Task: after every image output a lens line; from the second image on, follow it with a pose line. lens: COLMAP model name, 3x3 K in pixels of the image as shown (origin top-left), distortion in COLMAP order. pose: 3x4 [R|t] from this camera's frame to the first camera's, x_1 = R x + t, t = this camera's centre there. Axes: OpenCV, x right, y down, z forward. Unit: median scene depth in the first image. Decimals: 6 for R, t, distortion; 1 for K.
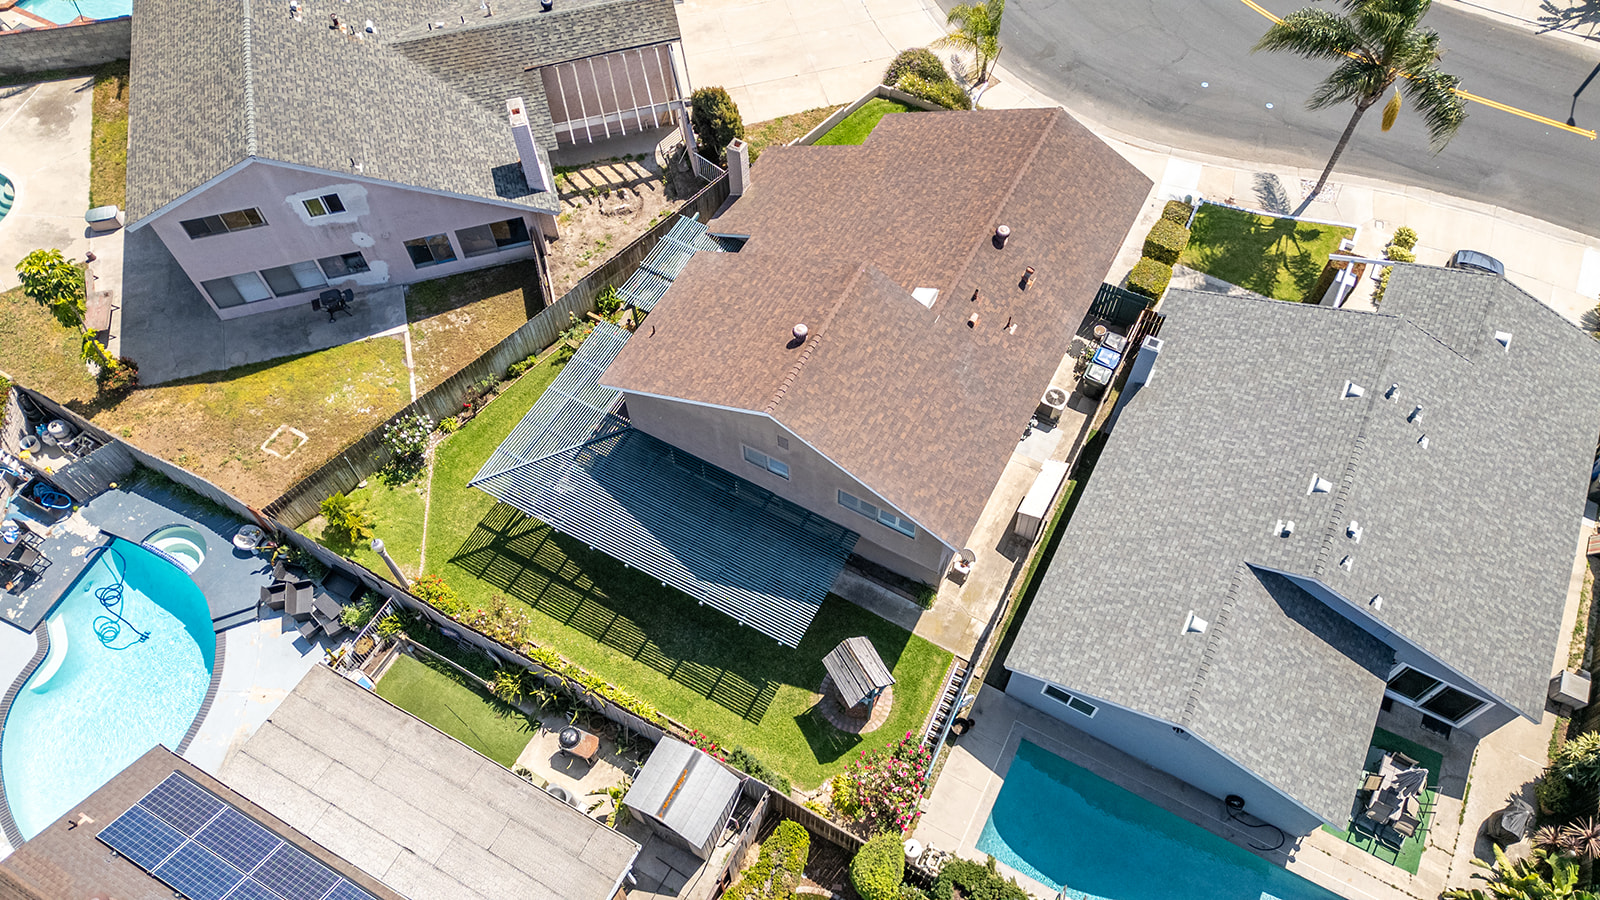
lens RADIAL K [[1116.4, 0, 805.2], [0, 1116.4, 450.0], [0, 0, 1]] dist [0.034360, -0.009107]
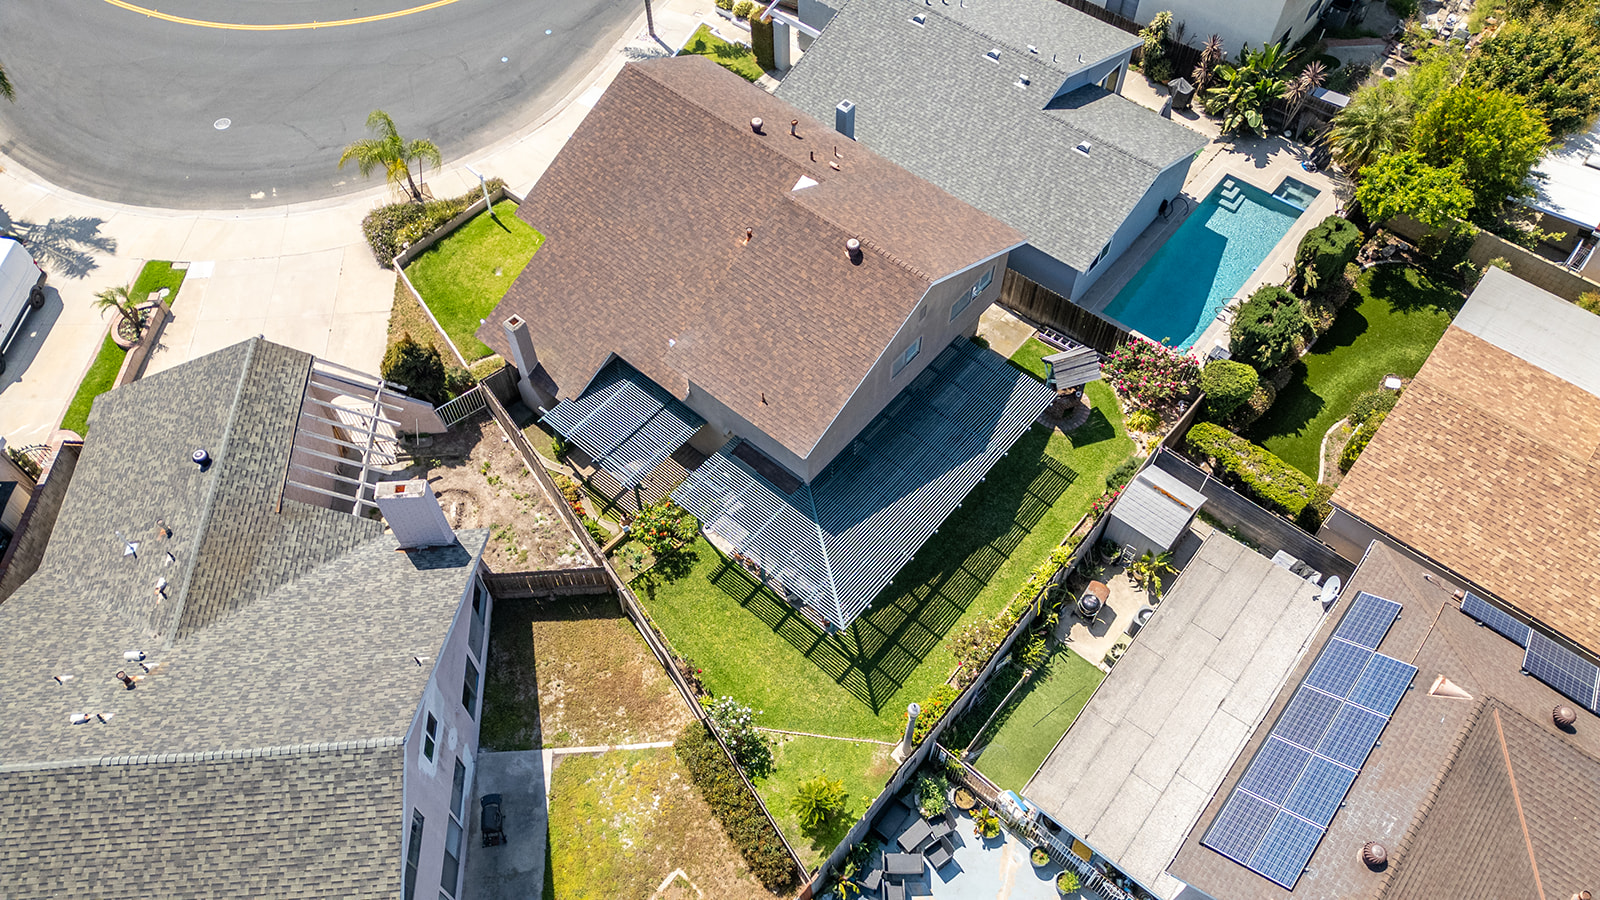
lens RADIAL K [[1116.4, 0, 809.9], [0, 1116.4, 449.2], [0, 0, 1]] dist [0.034360, -0.009107]
pose [[0.204727, -0.802126, 0.560964, -0.669077], [0.838311, 0.439539, 0.322552, -0.344732], [-0.505293, 0.404227, 0.762417, 0.216615]]
